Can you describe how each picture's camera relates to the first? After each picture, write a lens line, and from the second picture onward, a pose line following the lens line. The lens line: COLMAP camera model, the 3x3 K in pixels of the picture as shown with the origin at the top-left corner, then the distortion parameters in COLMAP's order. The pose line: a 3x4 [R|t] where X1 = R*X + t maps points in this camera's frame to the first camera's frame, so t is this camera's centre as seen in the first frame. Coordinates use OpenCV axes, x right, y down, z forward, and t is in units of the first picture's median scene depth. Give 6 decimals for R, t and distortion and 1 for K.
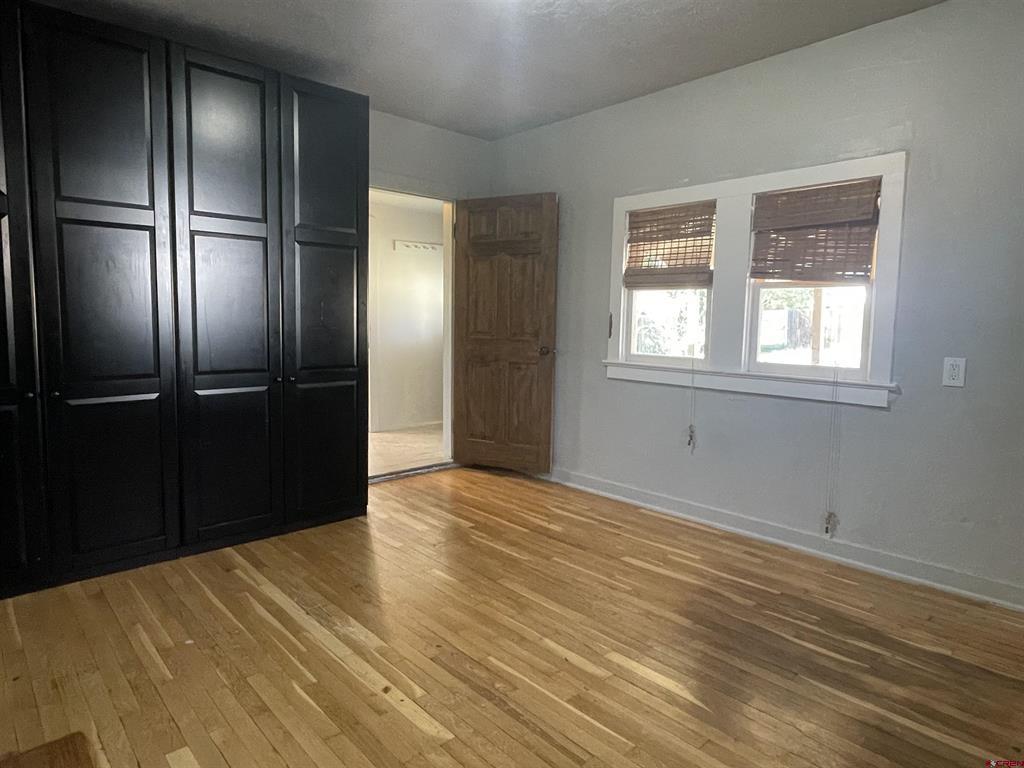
lens RADIAL K [[620.1, 0, 517.2], [0, 620.1, 380.2], [0, 0, 1]] dist [-0.001164, -0.002783]
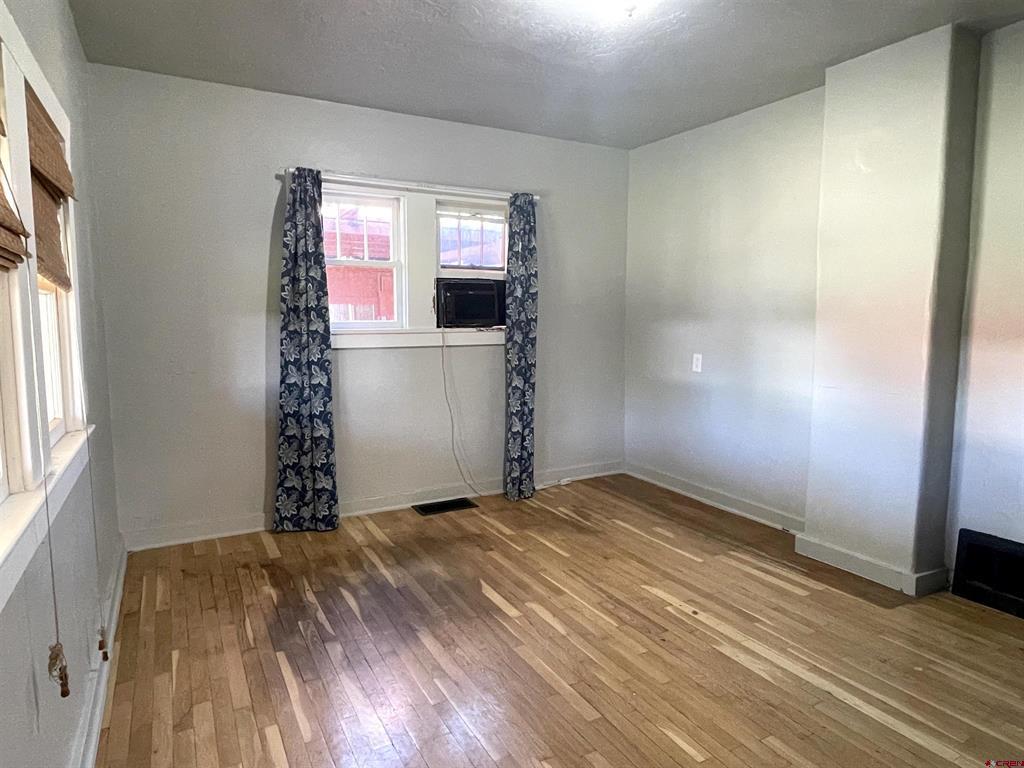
lens RADIAL K [[620.1, 0, 505.7], [0, 620.1, 381.0], [0, 0, 1]] dist [-0.001164, -0.002783]
pose [[-0.967953, -0.037096, 0.248378, -0.114774], [0.015113, 0.978633, 0.205059, -0.257705], [-0.250678, 0.202241, -0.946710, 2.058901]]
